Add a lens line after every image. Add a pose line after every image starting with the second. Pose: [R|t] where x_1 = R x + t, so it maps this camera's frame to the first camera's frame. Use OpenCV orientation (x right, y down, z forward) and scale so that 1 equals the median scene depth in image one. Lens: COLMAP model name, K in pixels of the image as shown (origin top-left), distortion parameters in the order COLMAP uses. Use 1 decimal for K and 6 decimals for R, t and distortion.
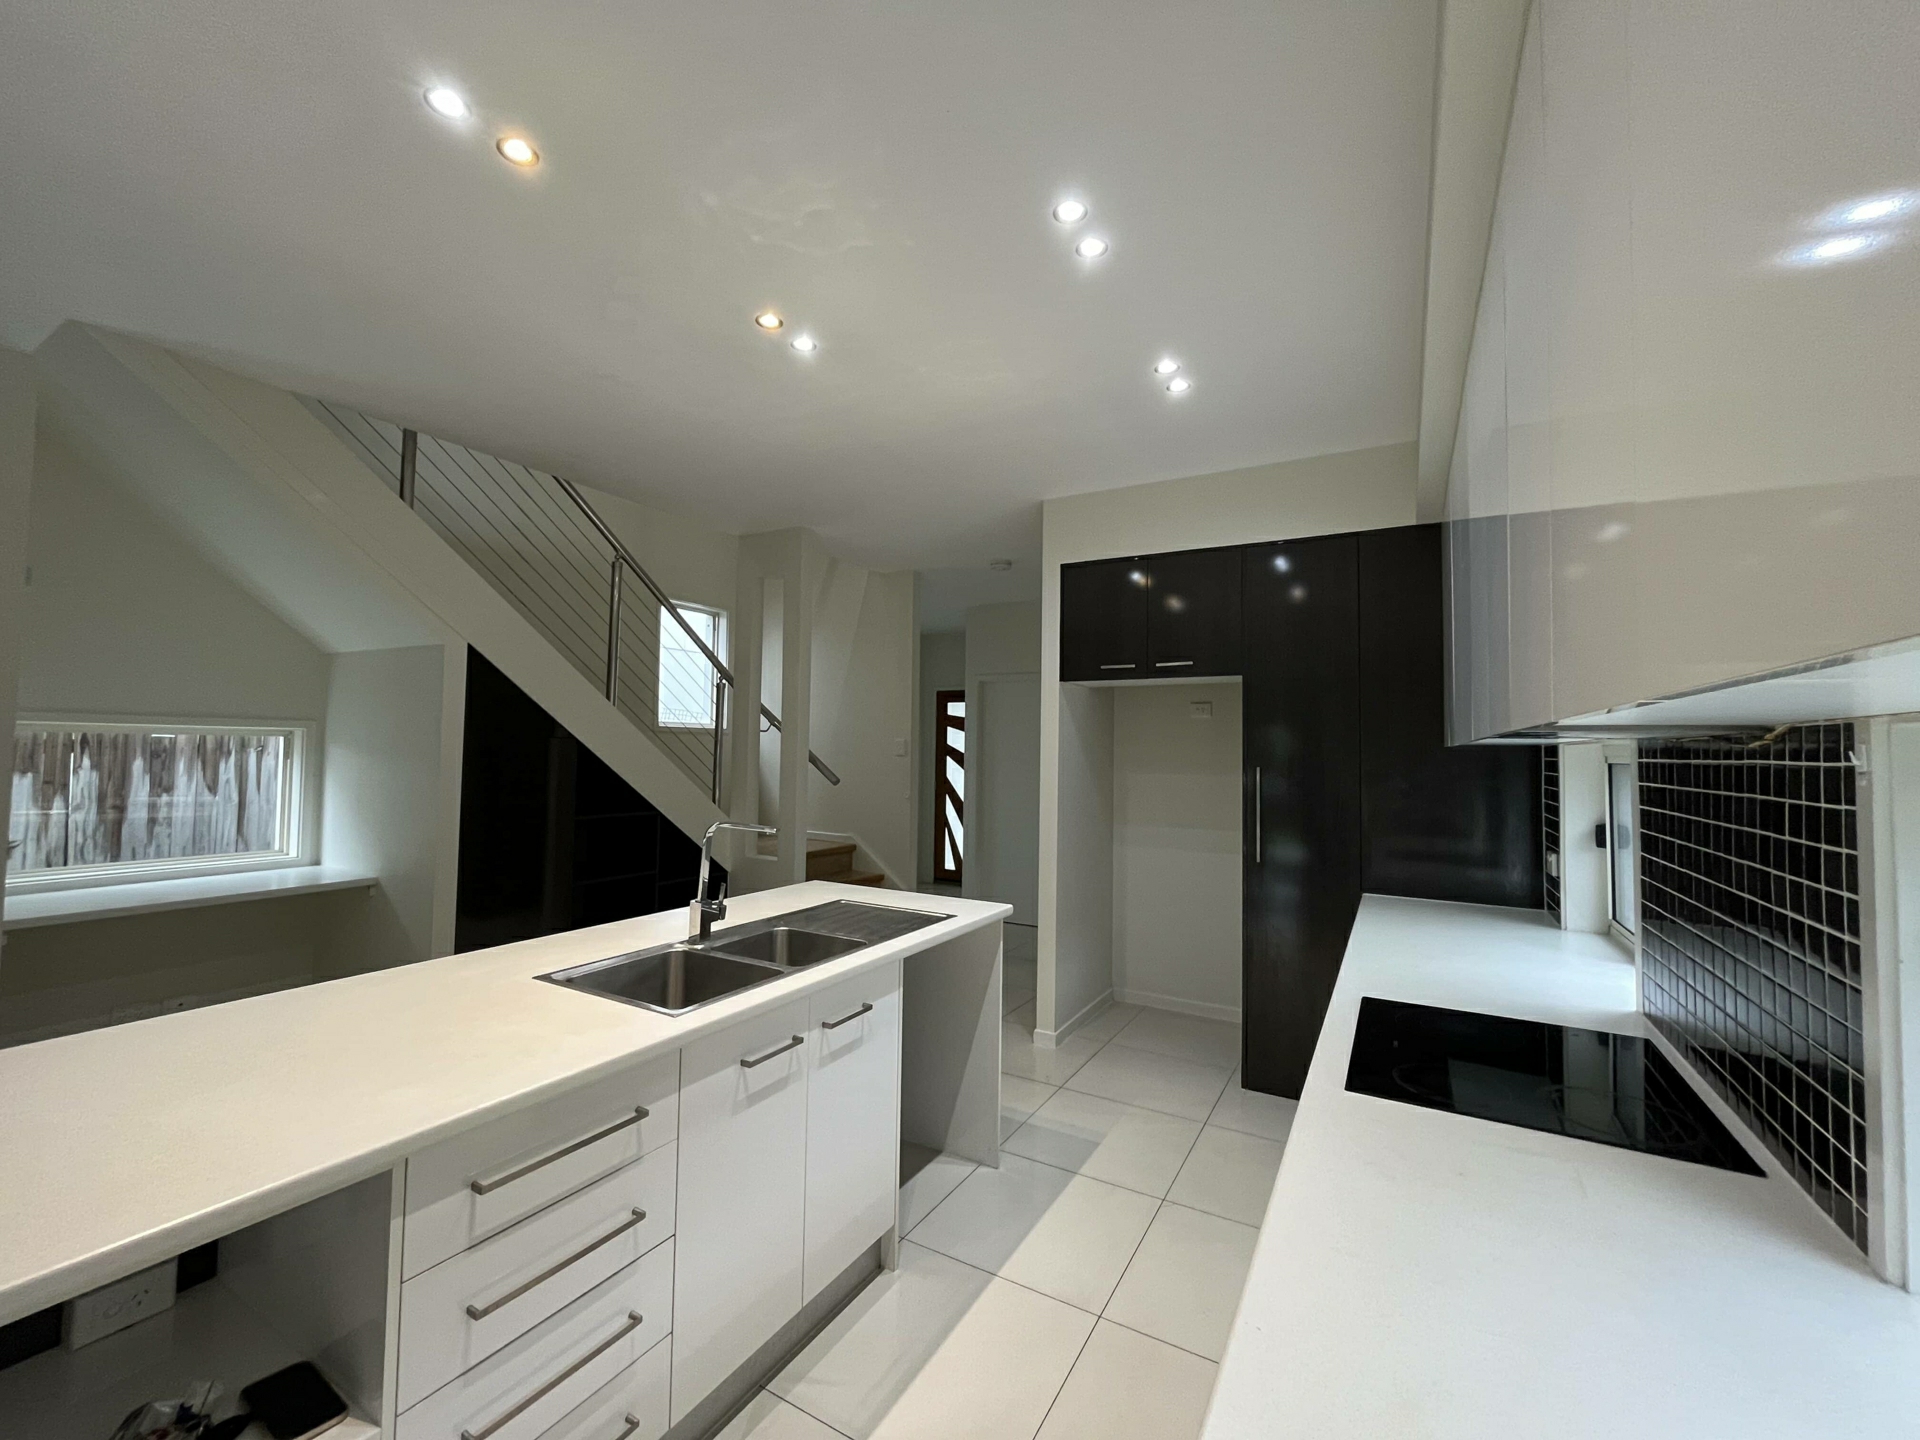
lens RADIAL K [[774.4, 0, 960.4], [0, 774.4, 721.2], [0, 0, 1]] dist [0.000460, 0.000009]
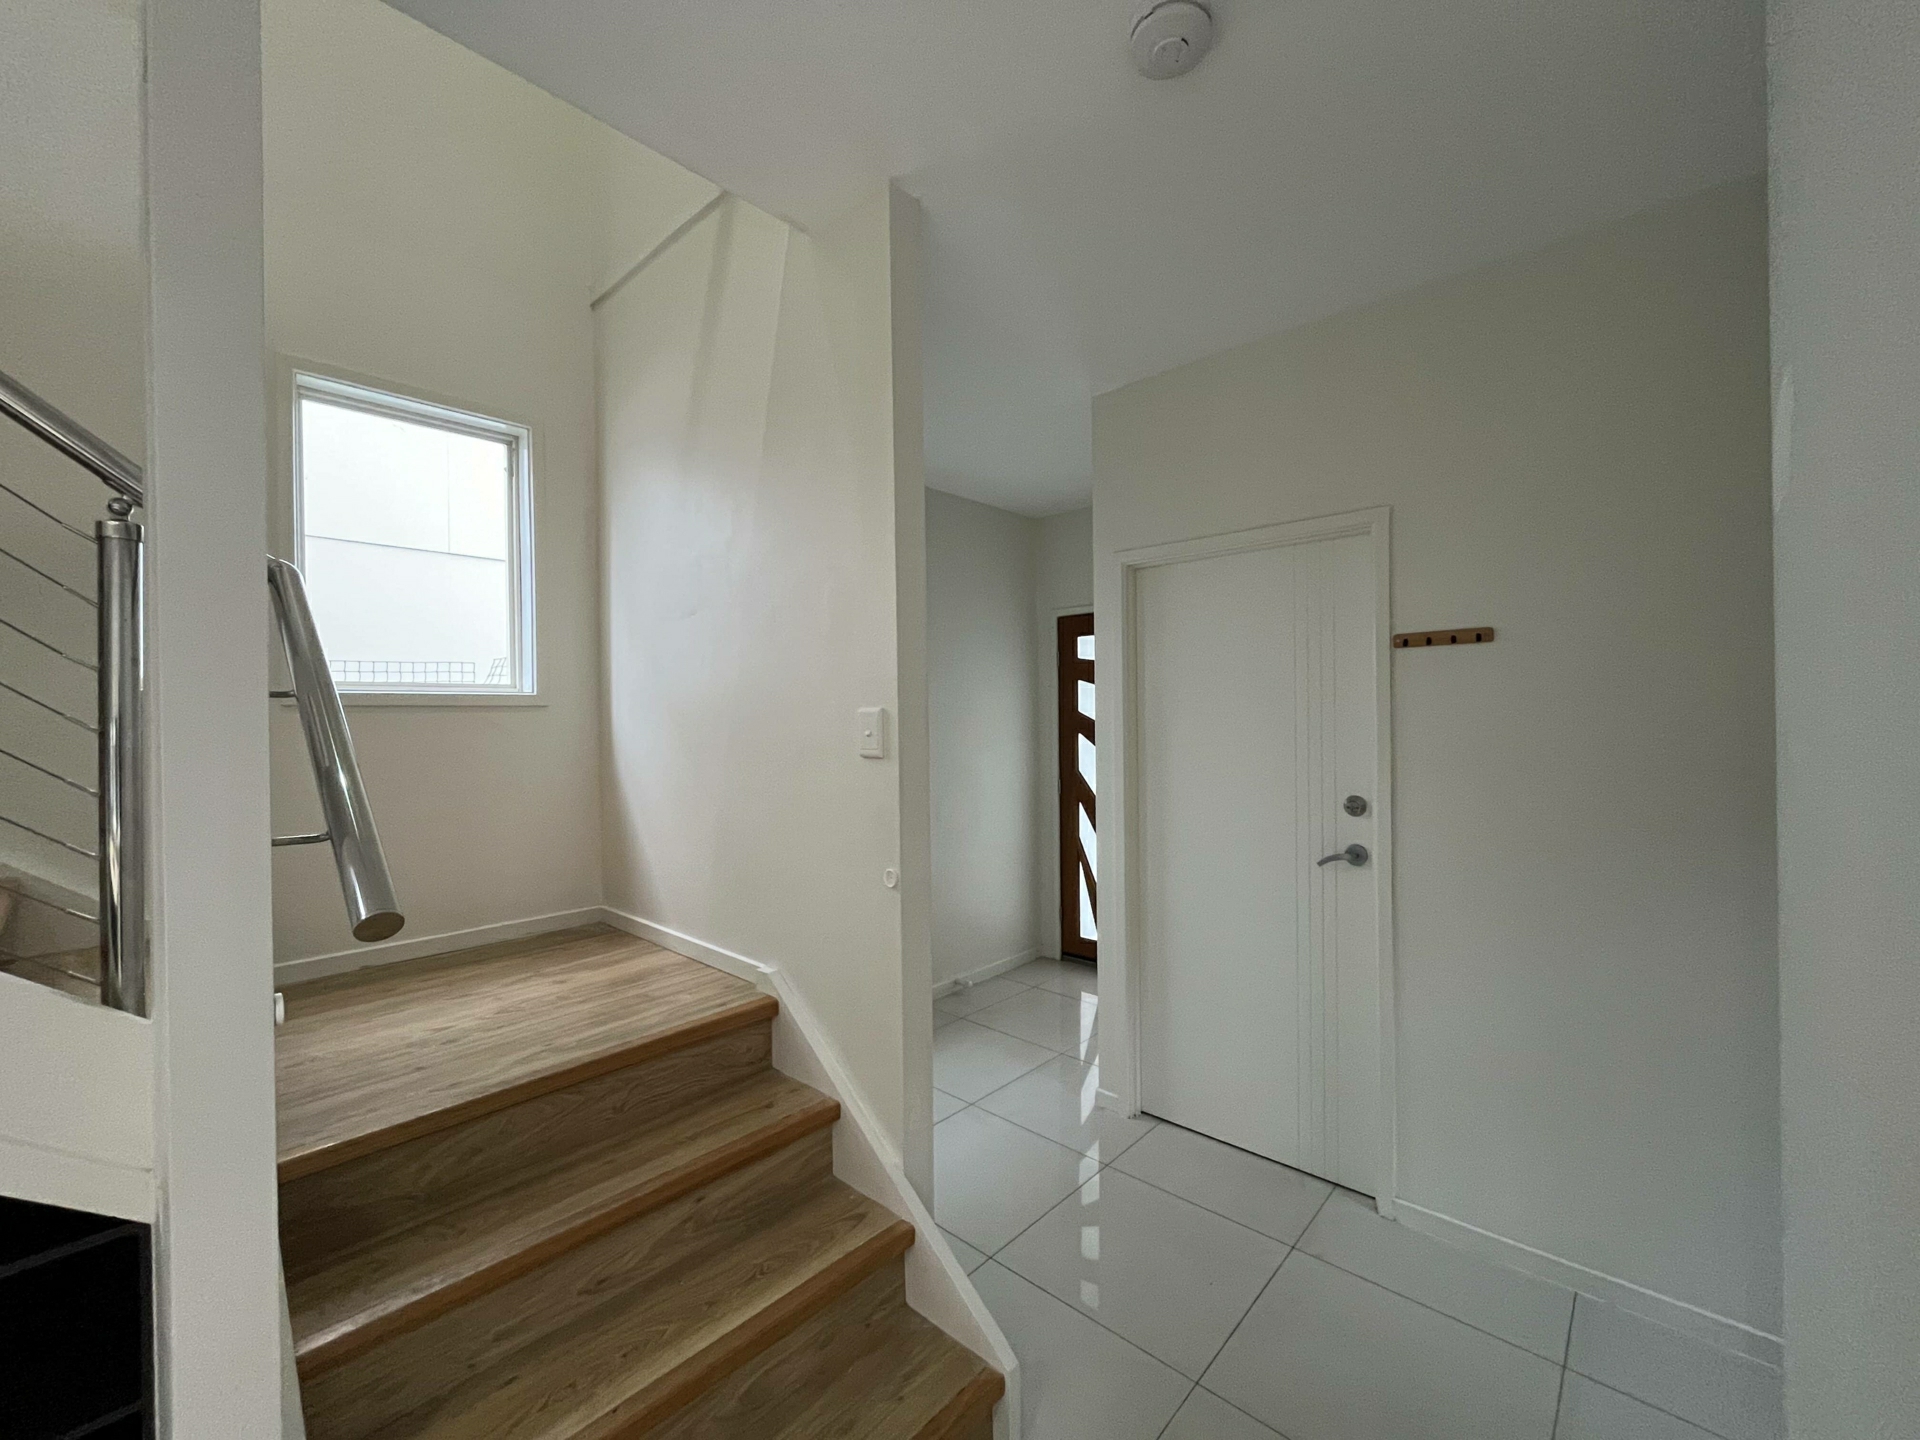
lens RADIAL K [[774.4, 0, 965.6], [0, 774.4, 716.6], [0, 0, 1]] dist [0.000460, 0.000009]
pose [[0.977211, -0.025009, -0.210794, 0.020805], [0.033277, 0.998806, 0.035768, 0.010456], [0.209647, -0.041967, 0.976876, 0.448950]]
